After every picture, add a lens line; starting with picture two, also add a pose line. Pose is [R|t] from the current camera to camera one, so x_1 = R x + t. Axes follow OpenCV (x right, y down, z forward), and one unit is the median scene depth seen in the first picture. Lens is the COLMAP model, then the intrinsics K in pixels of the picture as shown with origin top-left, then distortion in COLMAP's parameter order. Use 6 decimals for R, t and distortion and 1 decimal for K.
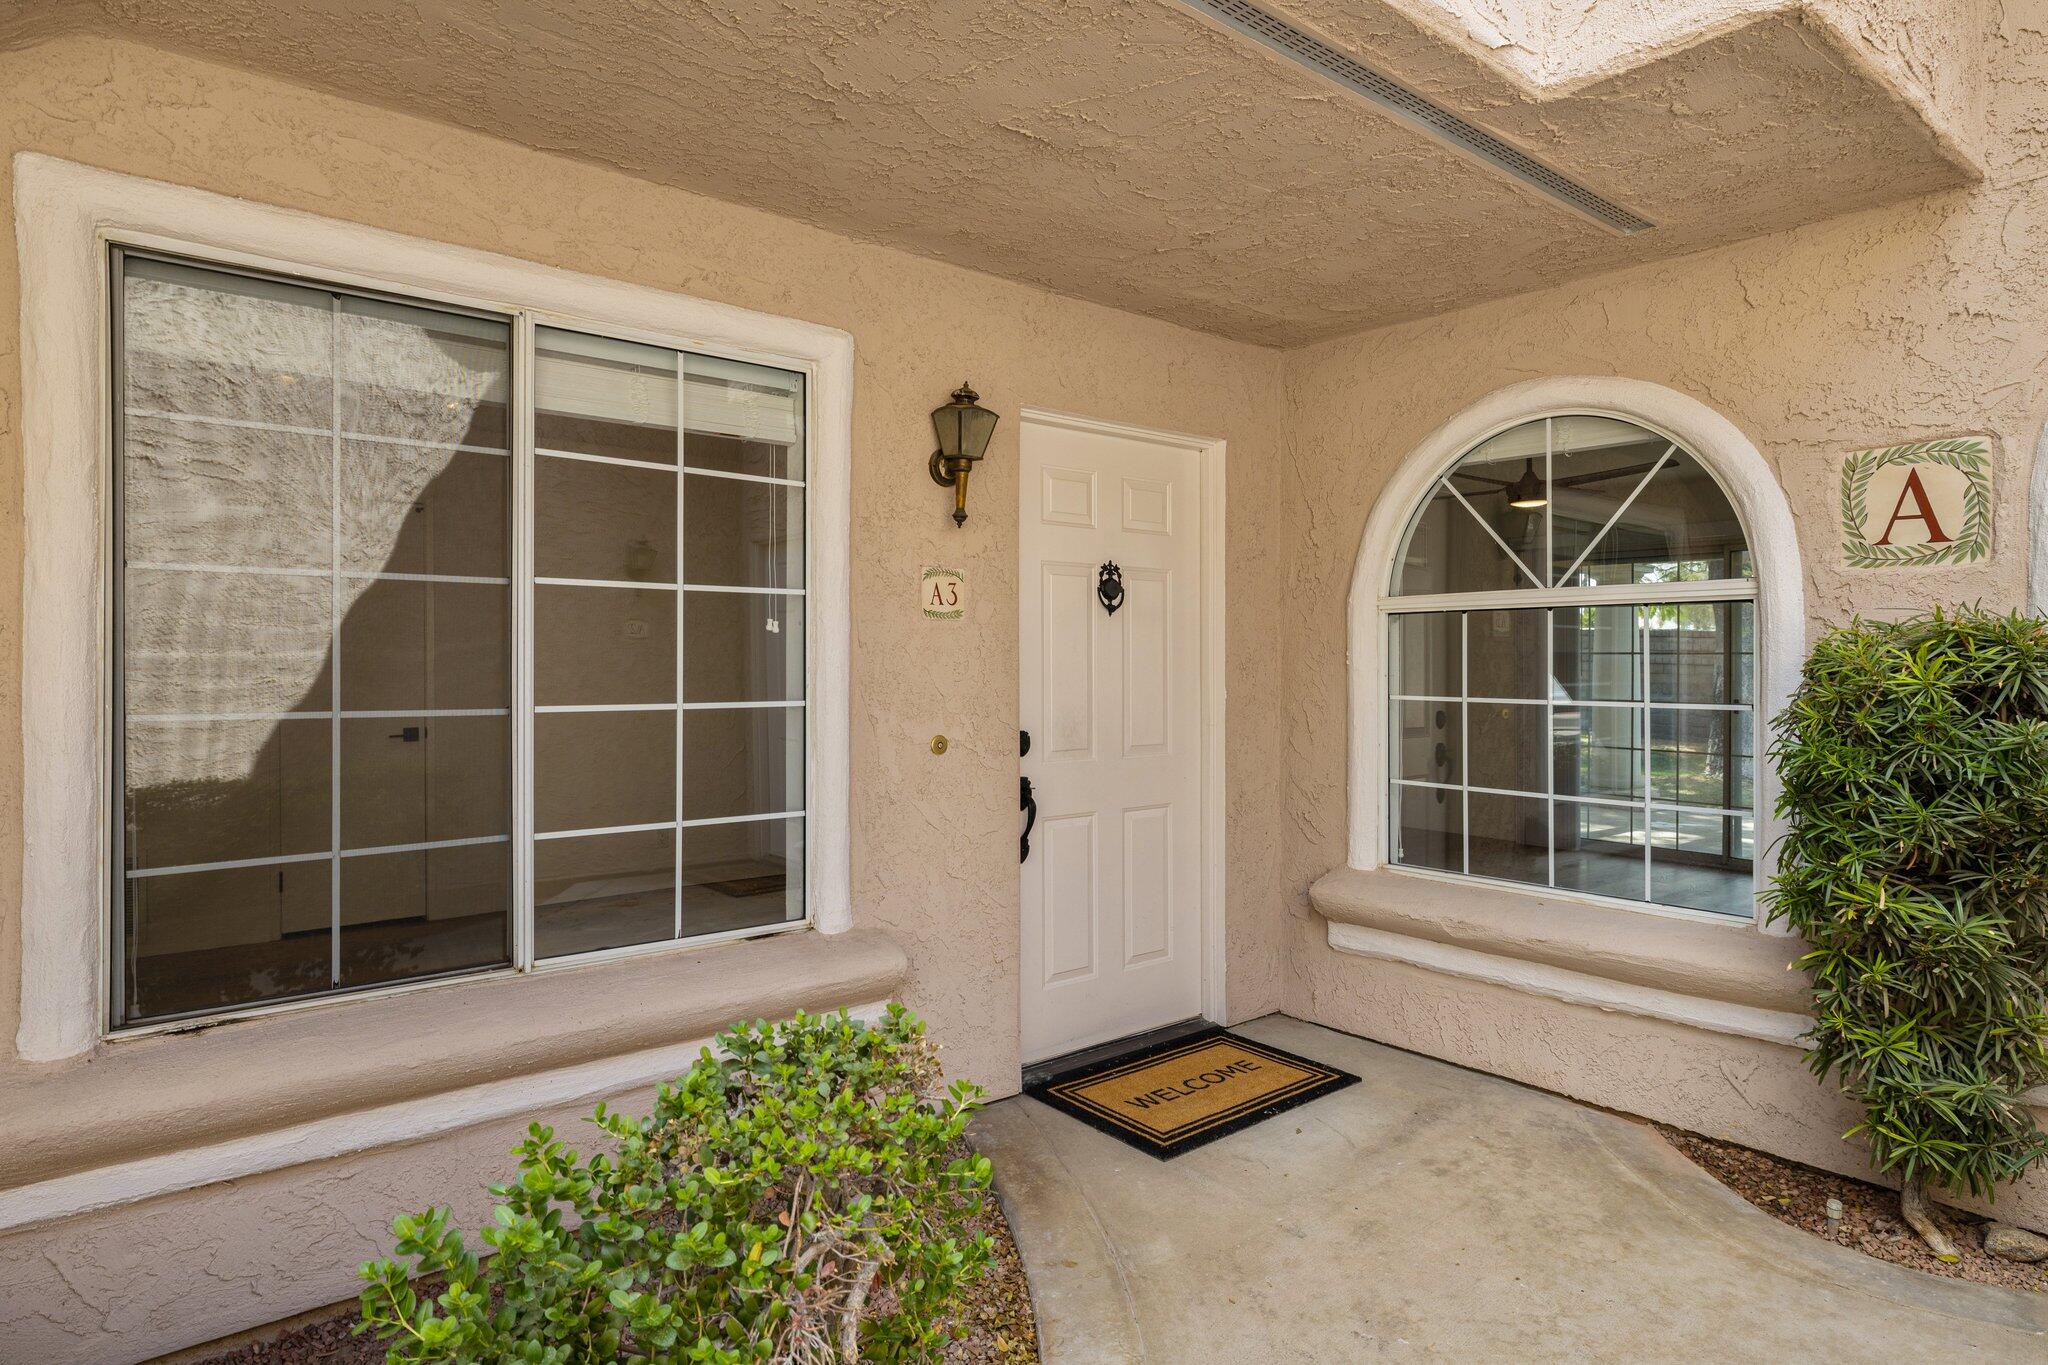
lens RADIAL K [[1172.6, 0, 1027.2], [0, 1172.6, 661.0], [0, 0, 1]] dist [-0.005186, -0.000374]
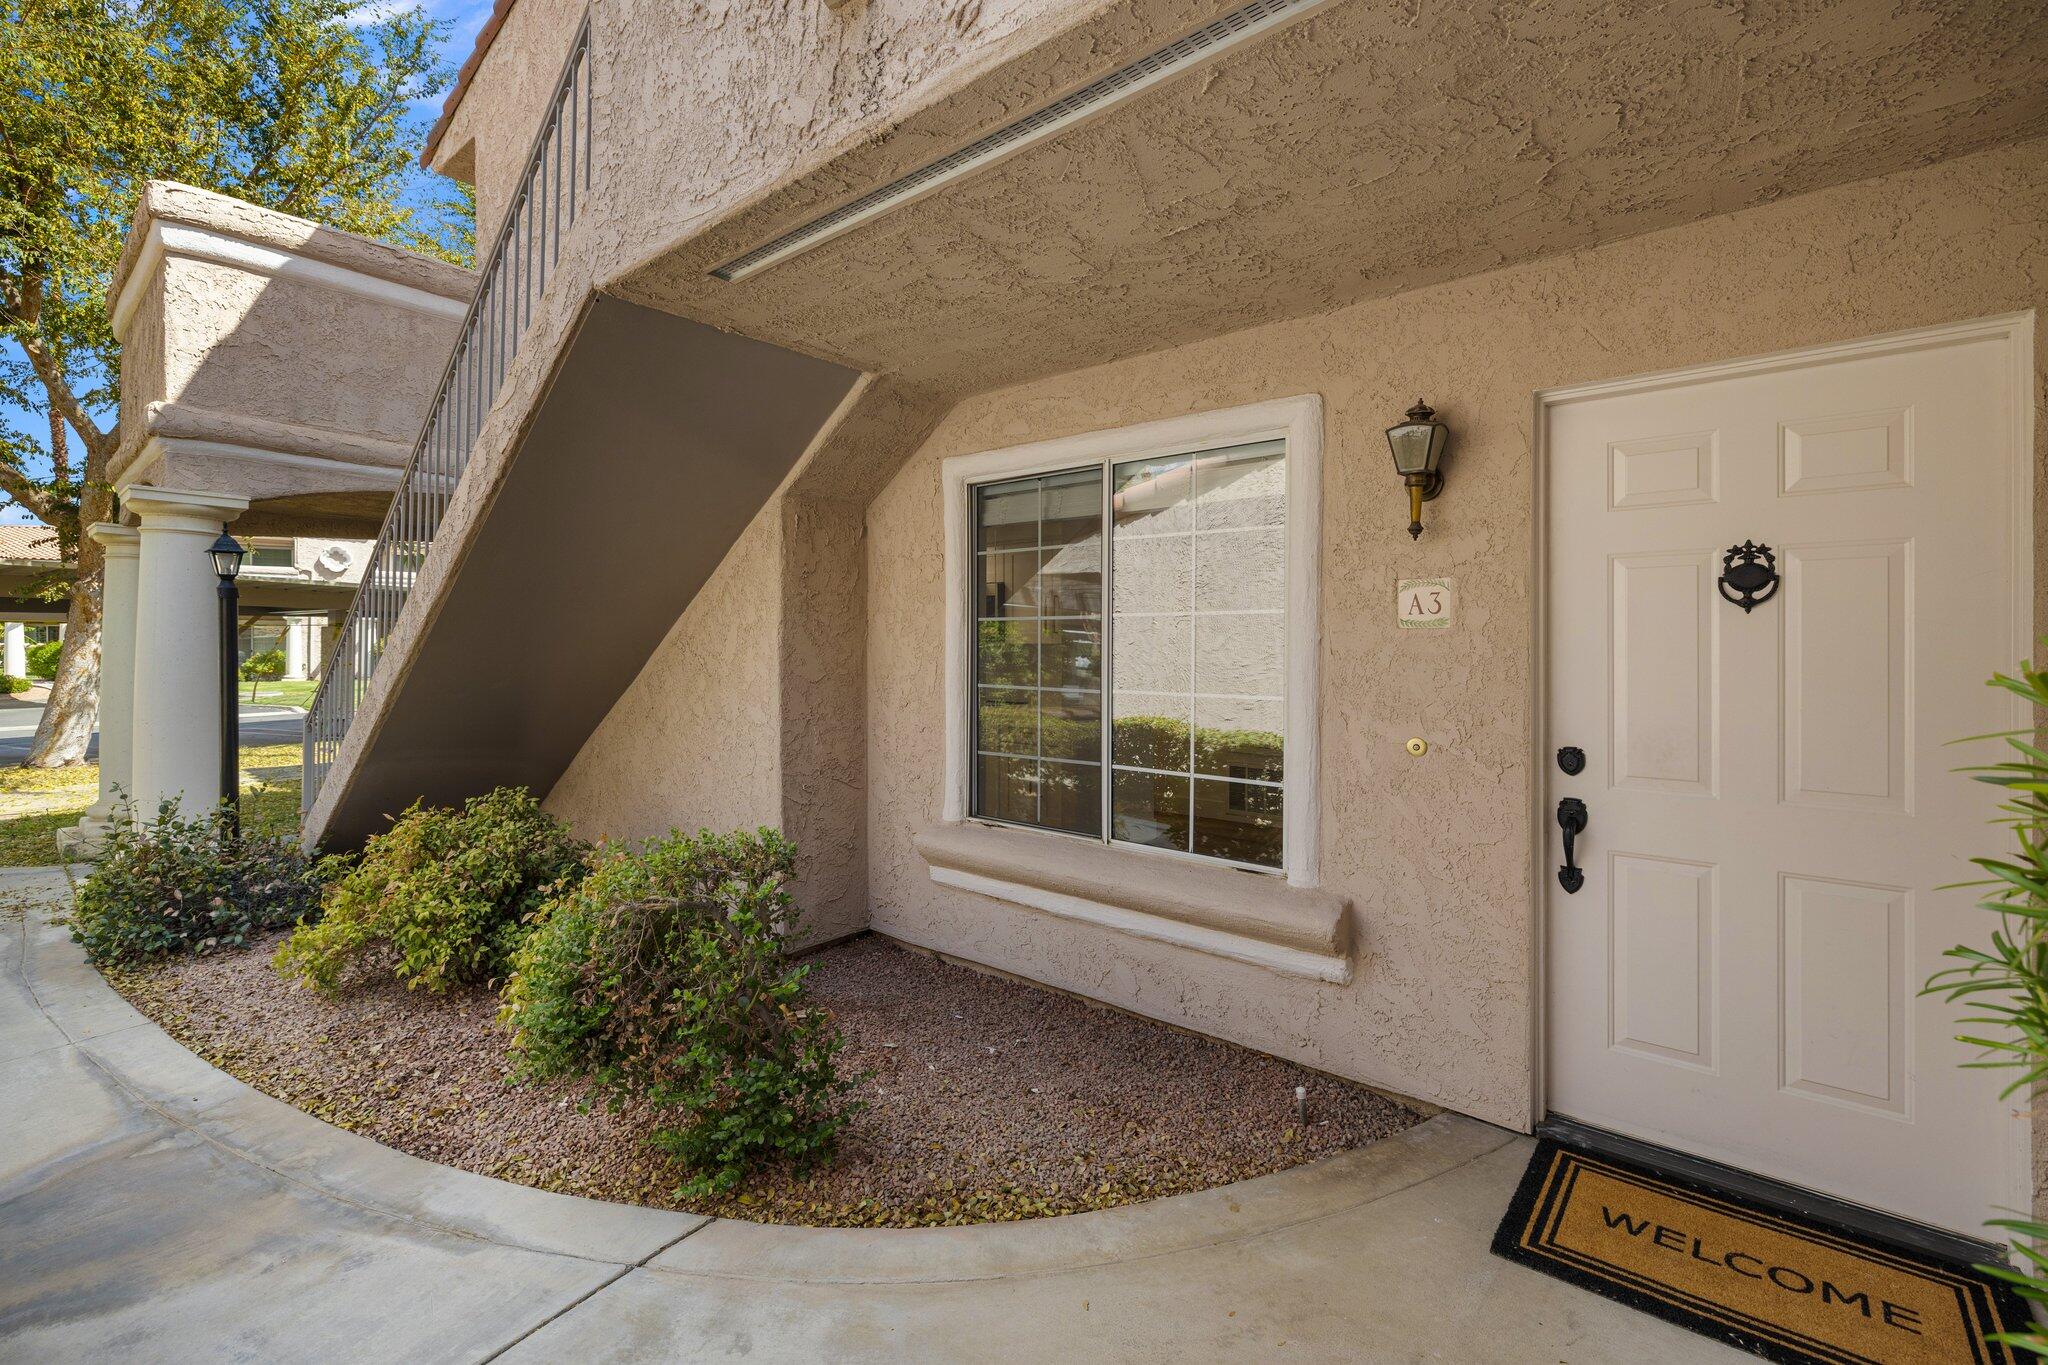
lens RADIAL K [[883.4, 0, 1027.3], [0, 883.4, 669.5], [0, 0, 1]] dist [0.000647, 0.000554]
pose [[0.179801, 0.014189, -0.983601, 0.638916], [-0.011790, 0.999855, 0.012268, -0.003729], [0.983632, 0.009391, 0.179942, 0.506506]]
